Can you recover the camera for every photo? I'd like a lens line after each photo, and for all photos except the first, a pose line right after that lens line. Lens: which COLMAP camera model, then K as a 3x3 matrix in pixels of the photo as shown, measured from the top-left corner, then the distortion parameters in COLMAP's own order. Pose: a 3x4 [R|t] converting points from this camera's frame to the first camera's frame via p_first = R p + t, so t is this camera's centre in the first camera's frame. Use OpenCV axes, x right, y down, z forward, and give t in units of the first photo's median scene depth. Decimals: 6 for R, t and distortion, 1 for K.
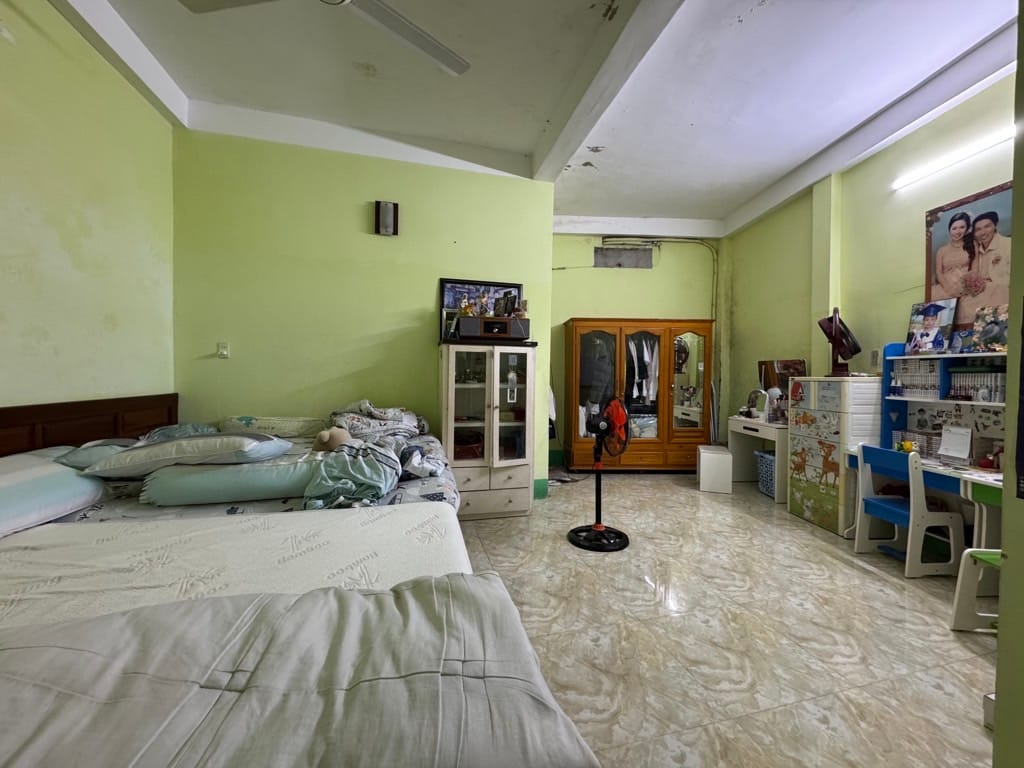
lens RADIAL K [[411.1, 0, 511.4], [0, 411.1, 383.4], [0, 0, 1]] dist [-0.002605, -0.000195]
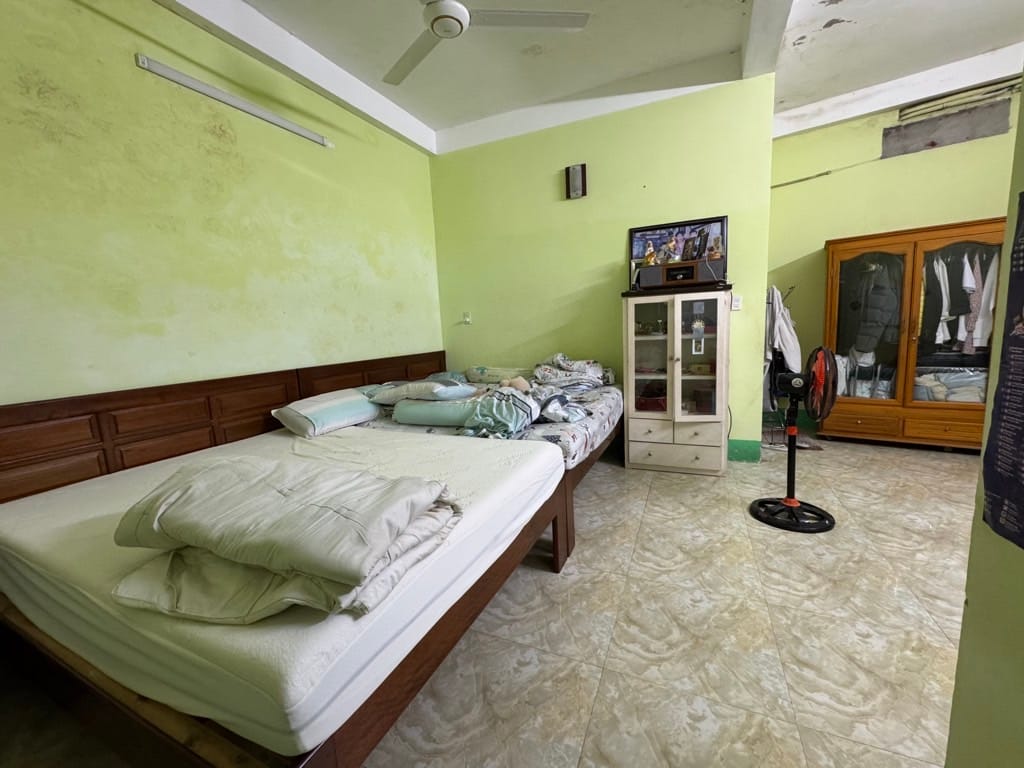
lens RADIAL K [[411.1, 0, 509.1], [0, 411.1, 384.6], [0, 0, 1]] dist [-0.002605, -0.000195]
pose [[0.777626, 0.035522, -0.627723, 0.254464], [0.045171, 0.992666, 0.112131, -0.009005], [0.627103, -0.115551, 0.770318, 0.015089]]
